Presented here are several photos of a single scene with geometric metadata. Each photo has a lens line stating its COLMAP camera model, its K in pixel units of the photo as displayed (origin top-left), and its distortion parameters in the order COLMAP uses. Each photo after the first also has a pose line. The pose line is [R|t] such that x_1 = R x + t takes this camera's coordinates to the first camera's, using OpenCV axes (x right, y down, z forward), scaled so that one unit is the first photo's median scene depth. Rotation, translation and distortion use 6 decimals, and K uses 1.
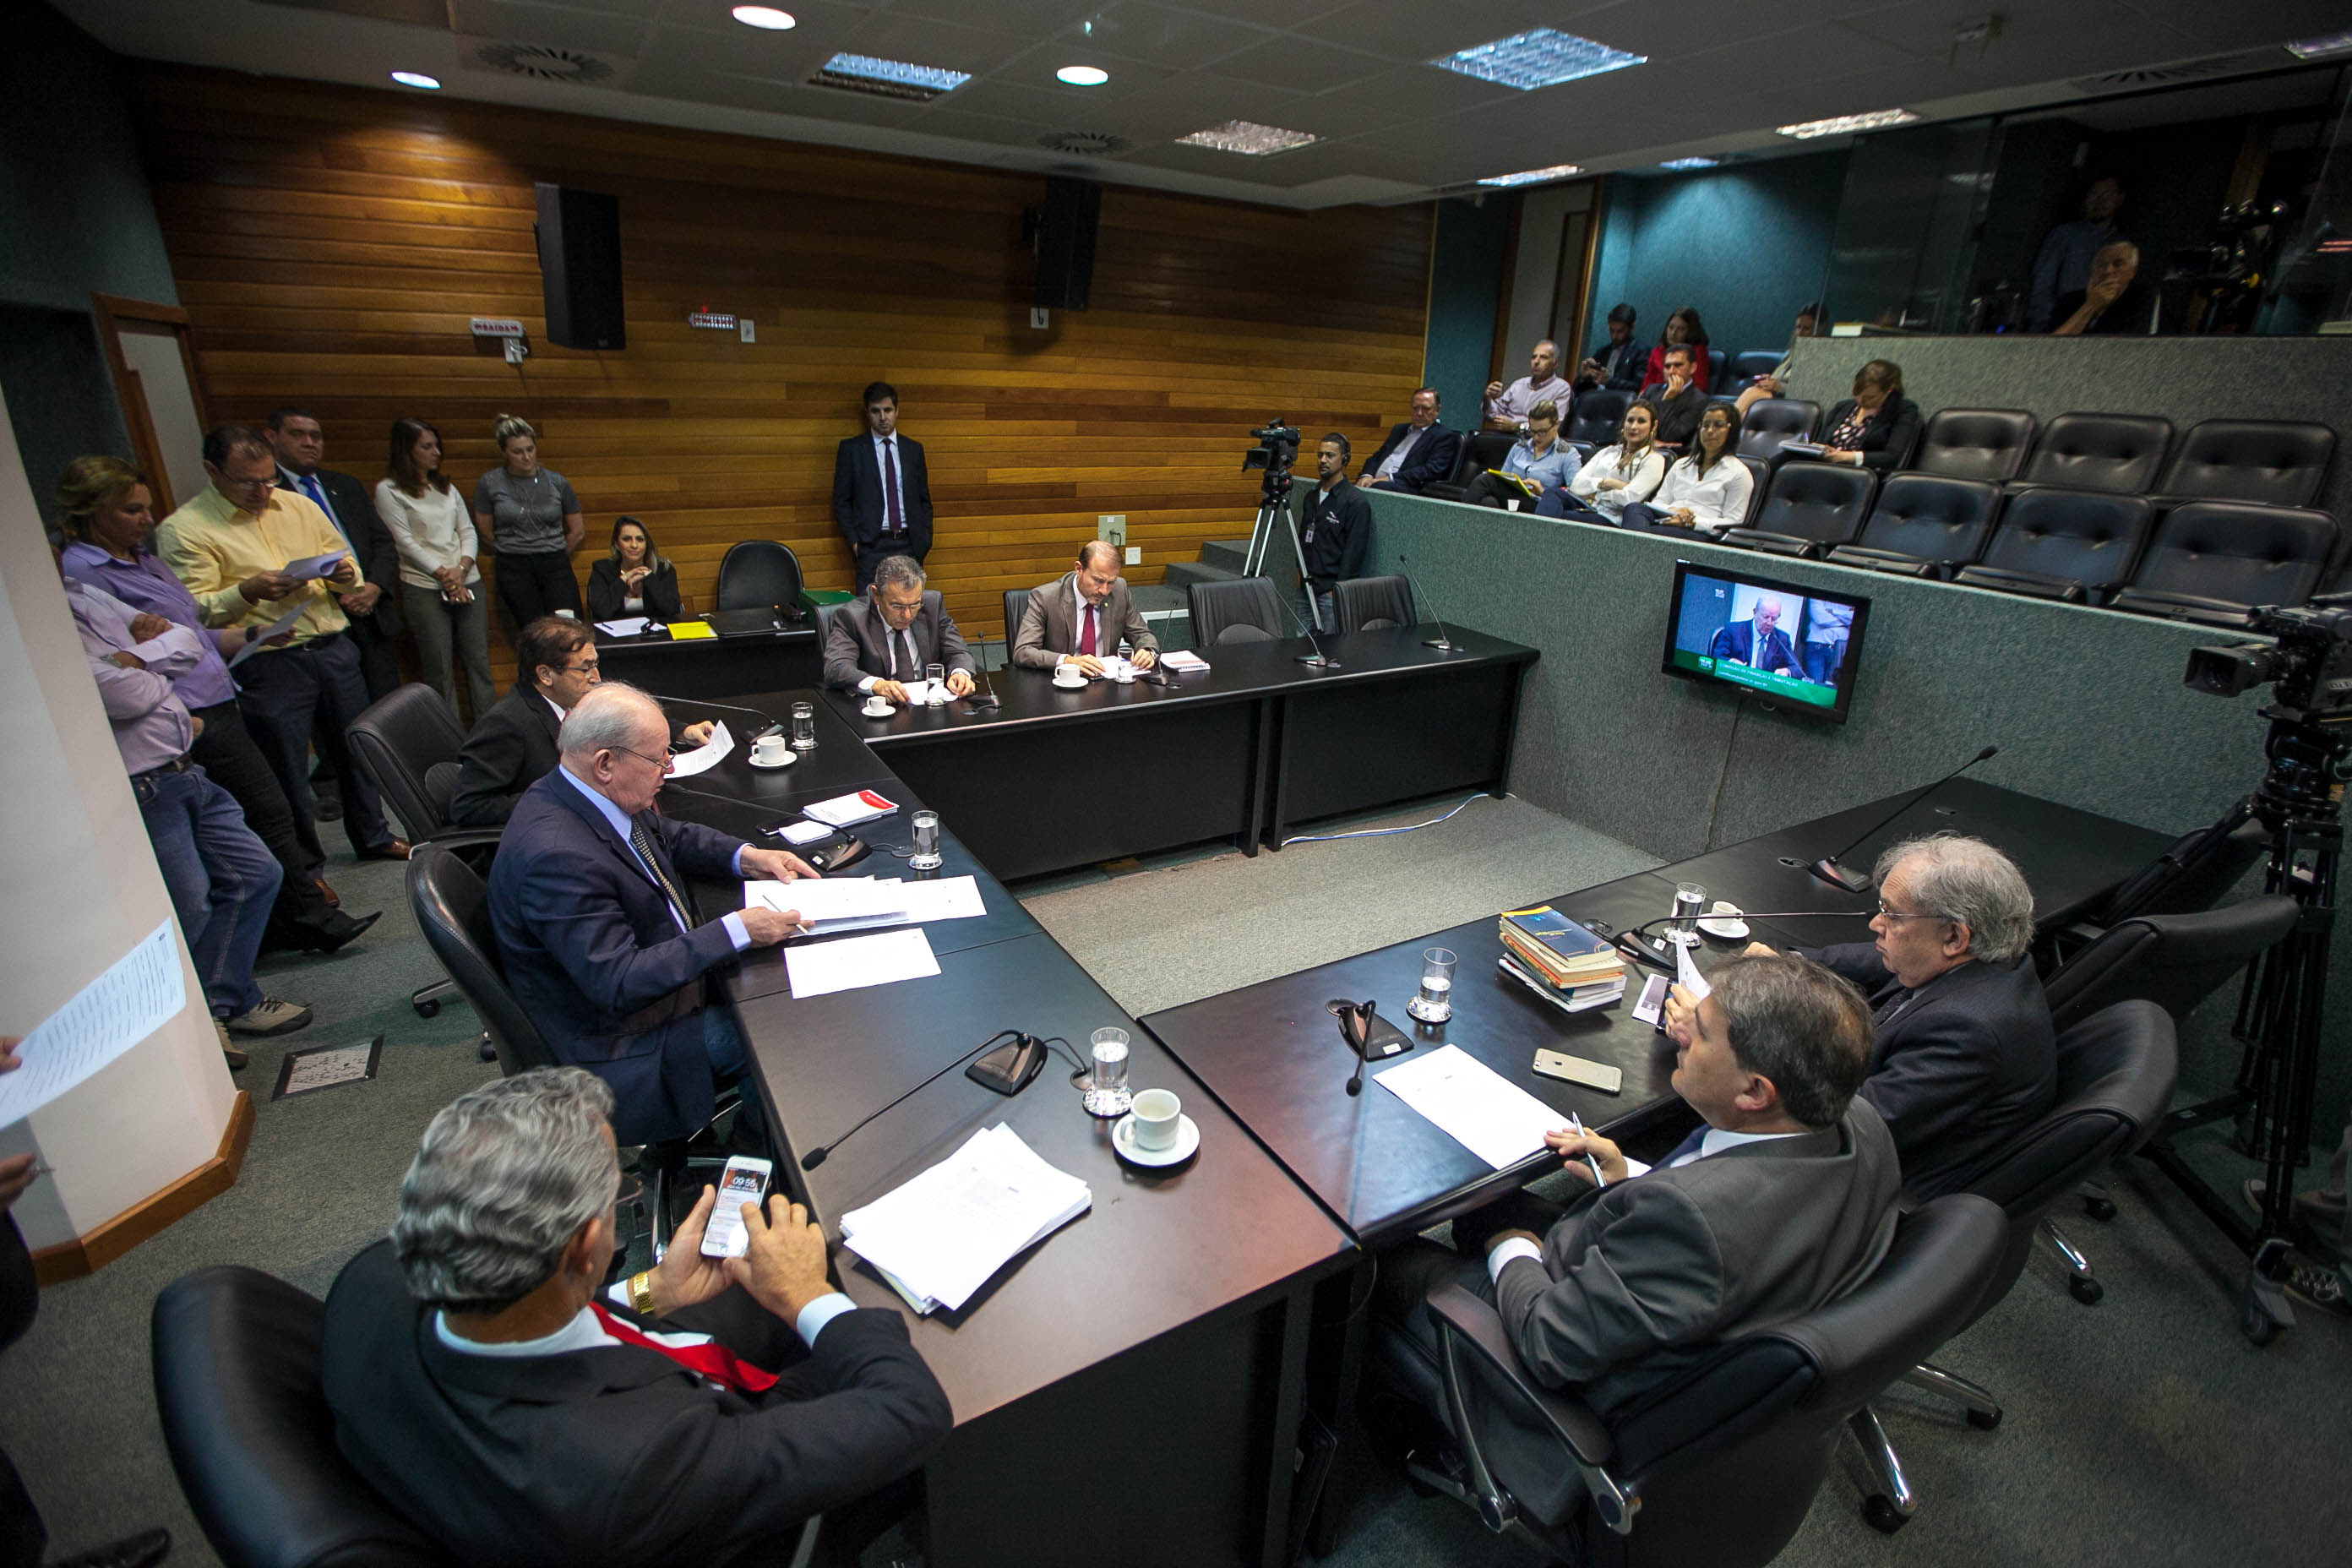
lens RADIAL K [[1080.1, 0, 1175.1], [0, 1080.1, 786.3], [0, 0, 1]] dist [-0.039489, 0.011975]
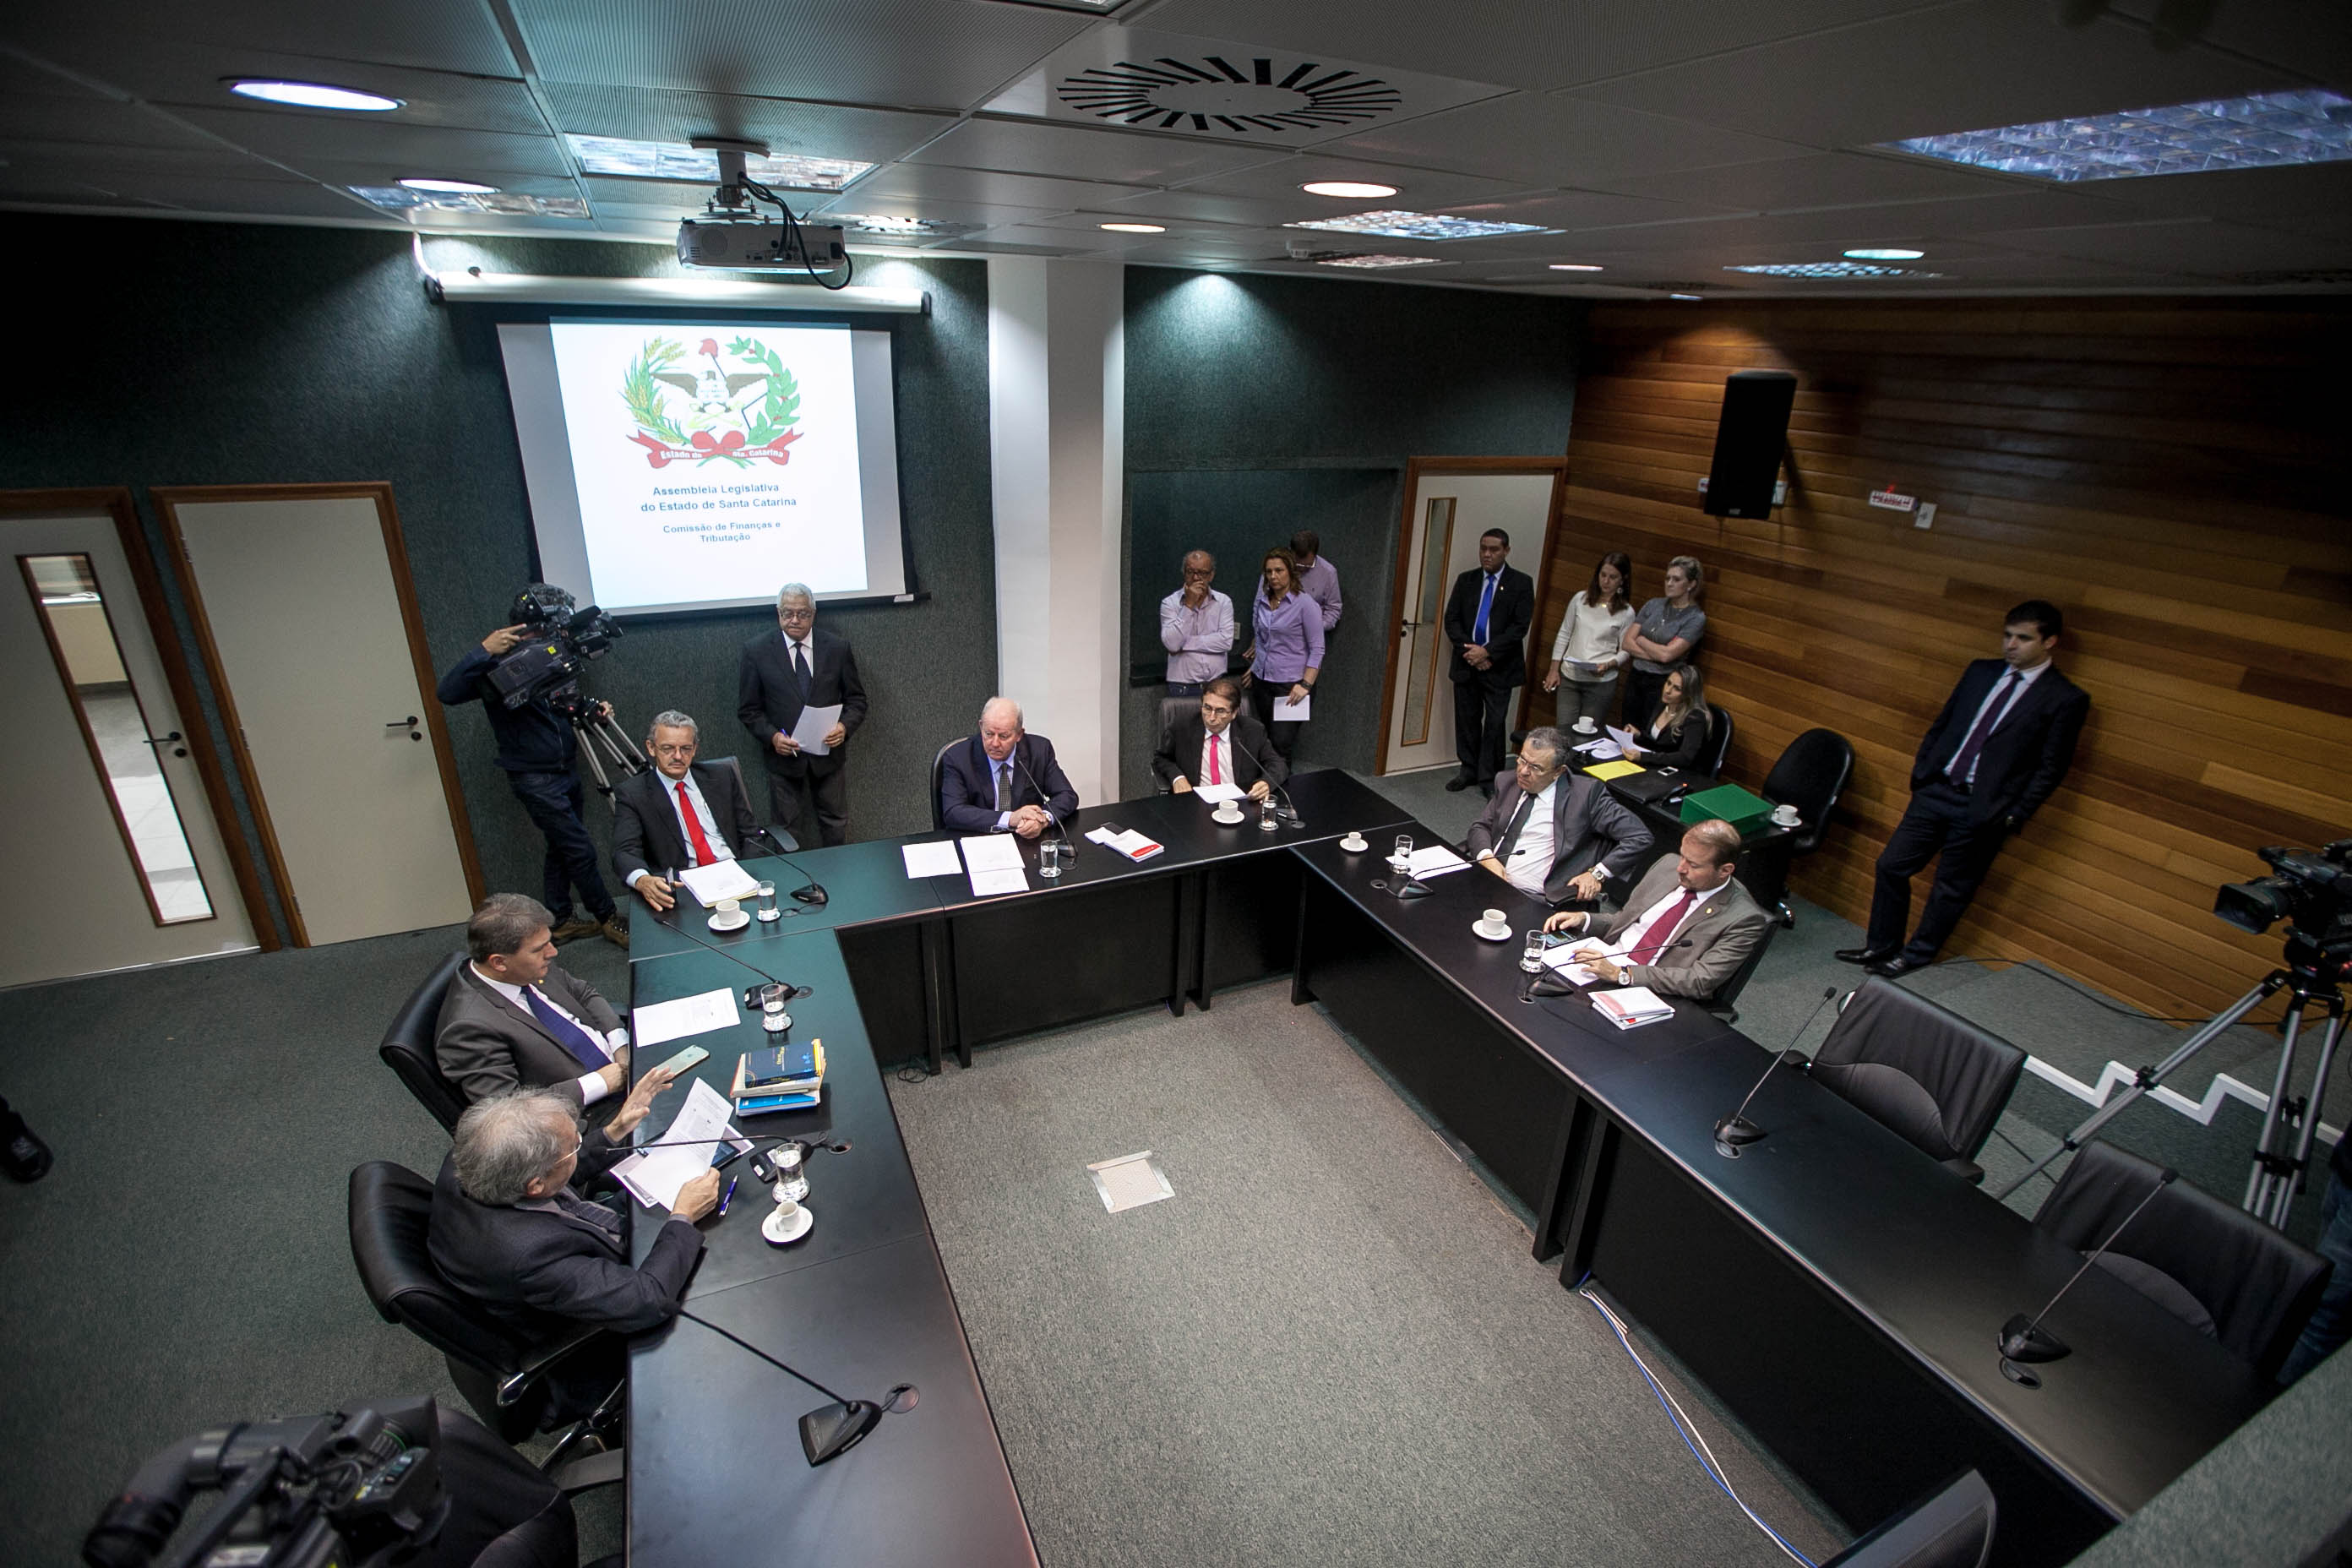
lens RADIAL K [[1080.1, 0, 1181.8], [0, 1080.1, 792.1], [0, 0, 1]] dist [-0.039489, 0.011975]
pose [[-0.099752, 0.358842, -0.928053, 0.602891], [-0.384767, 0.846236, 0.368564, -0.351077], [0.917608, 0.393849, 0.053656, 0.527144]]
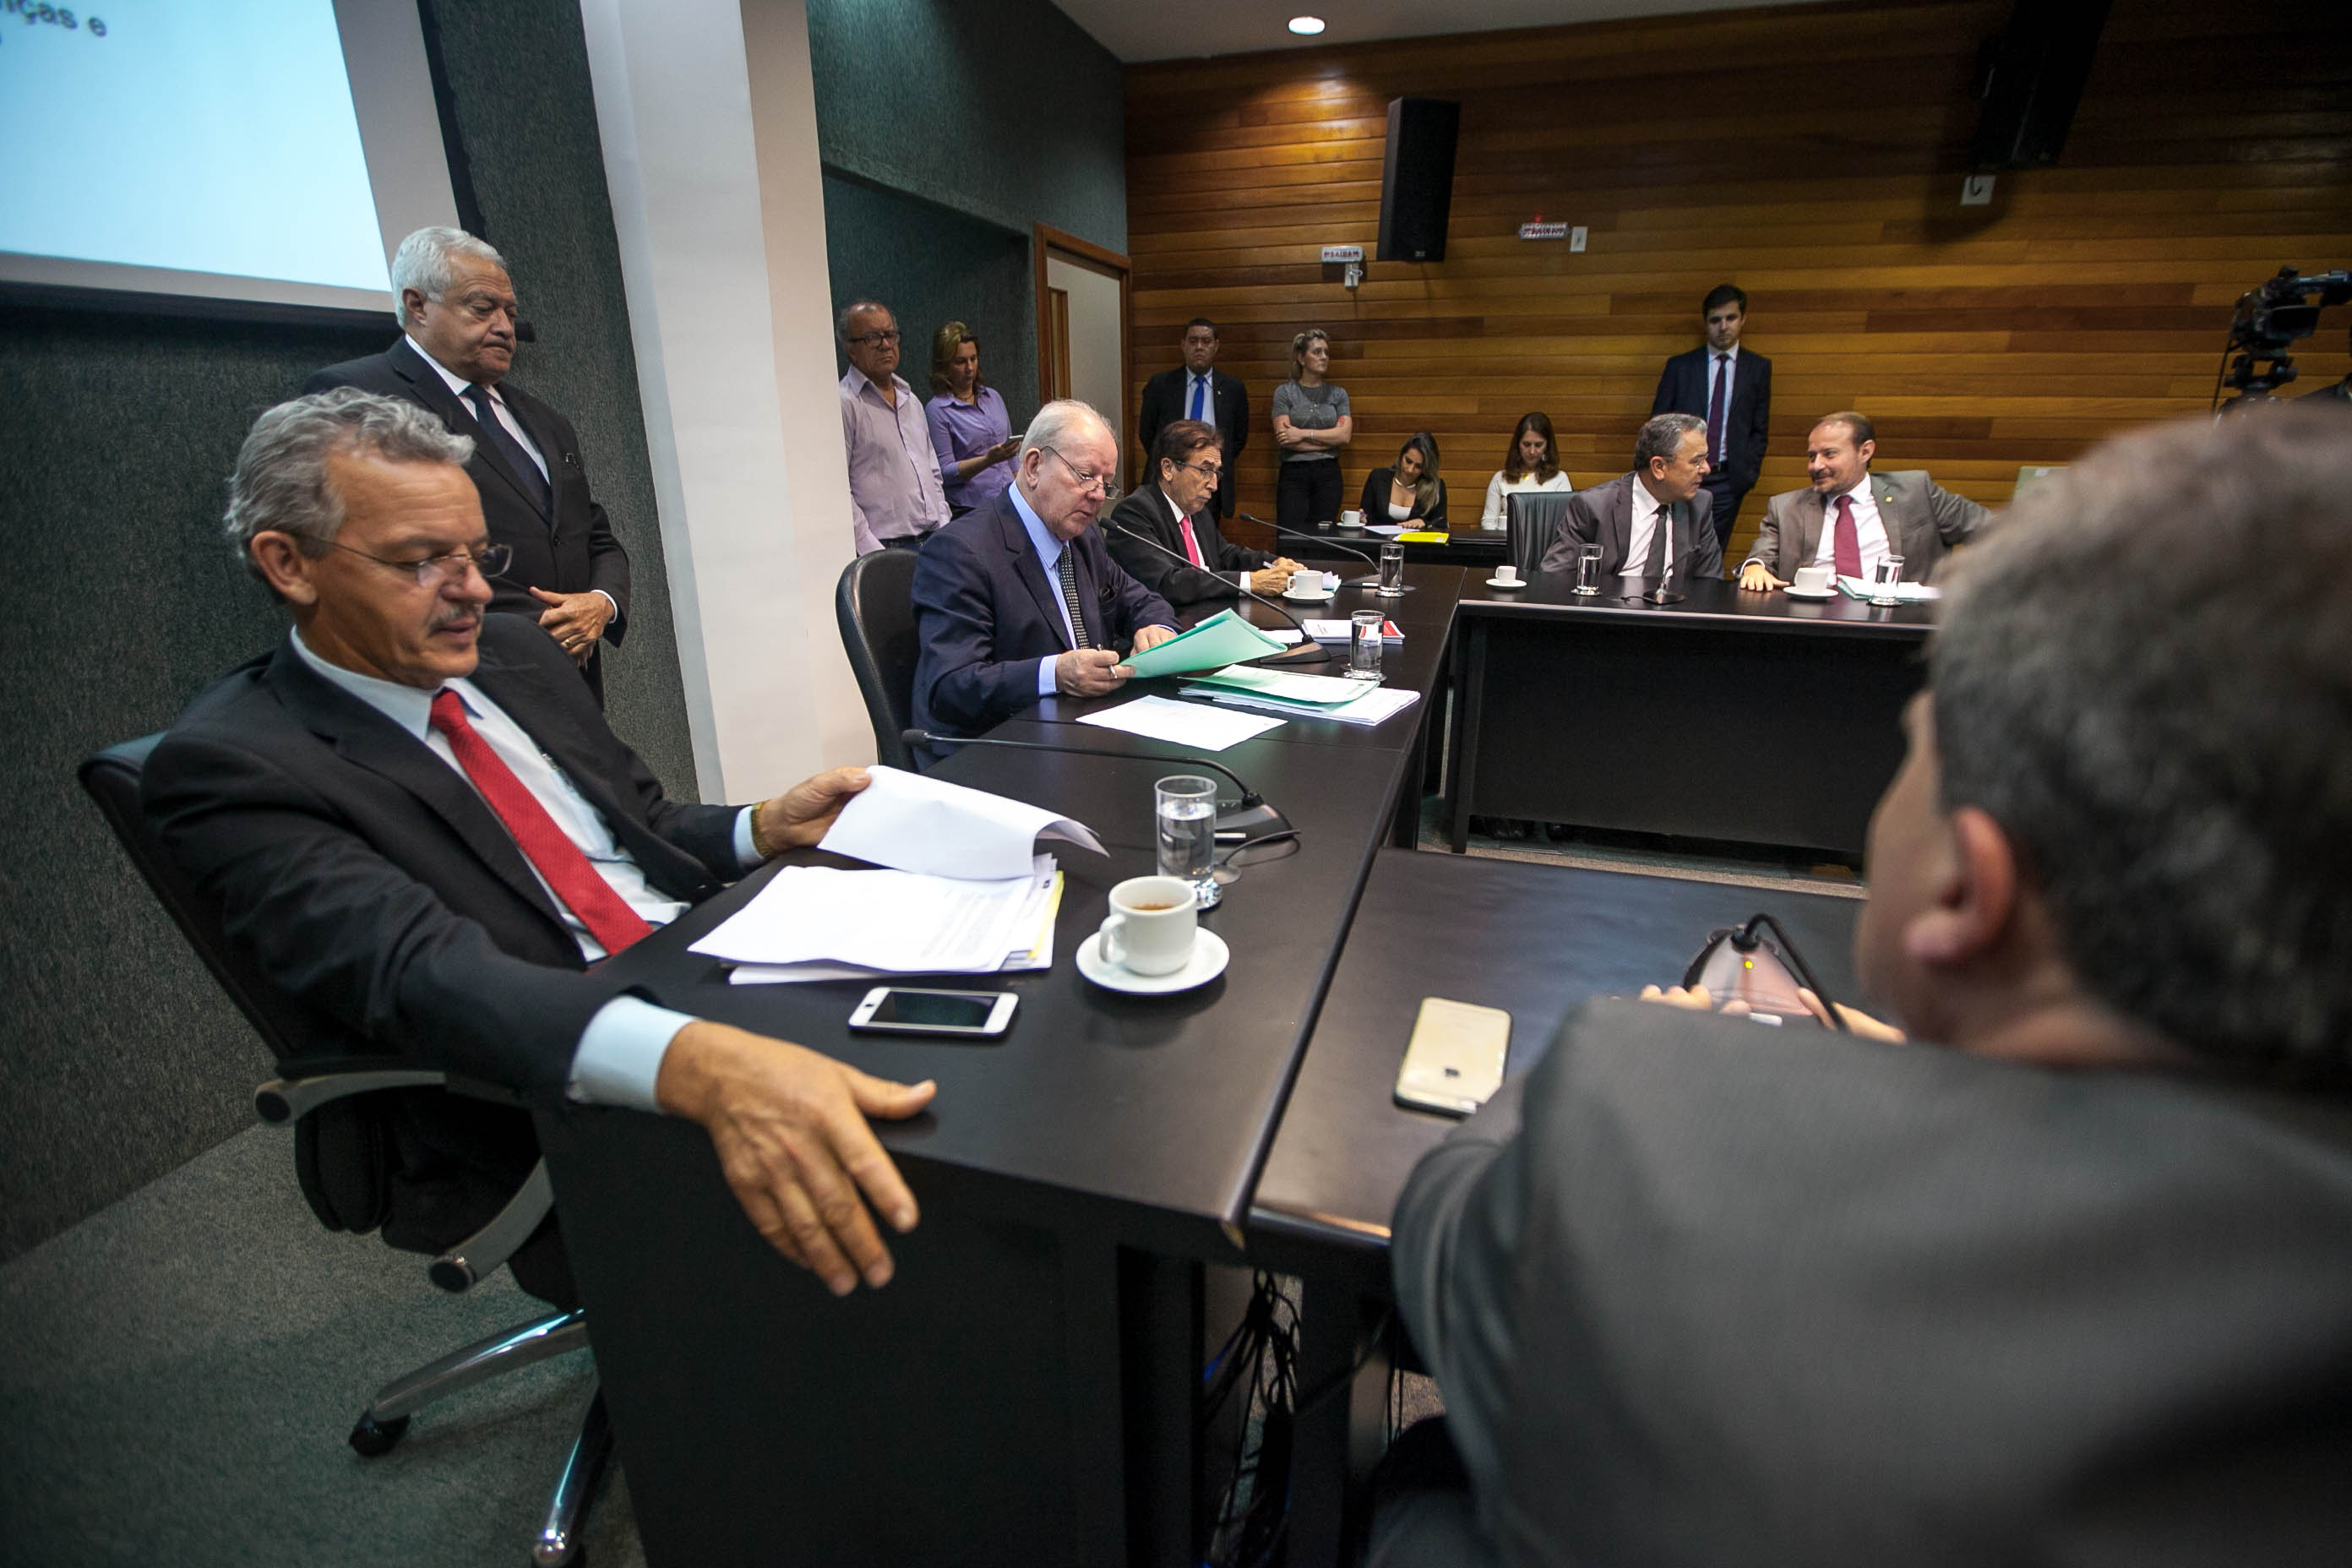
lens RADIAL K [[1080.1, 0, 1177.8], [0, 1080.1, 780.9], [0, 0, 1]] dist [-0.039489, 0.011975]
pose [[0.672583, 0.204092, -0.711322, 0.129765], [-0.235060, 0.970357, 0.056155, 0.064829], [0.701697, 0.129434, 0.700620, 0.184852]]
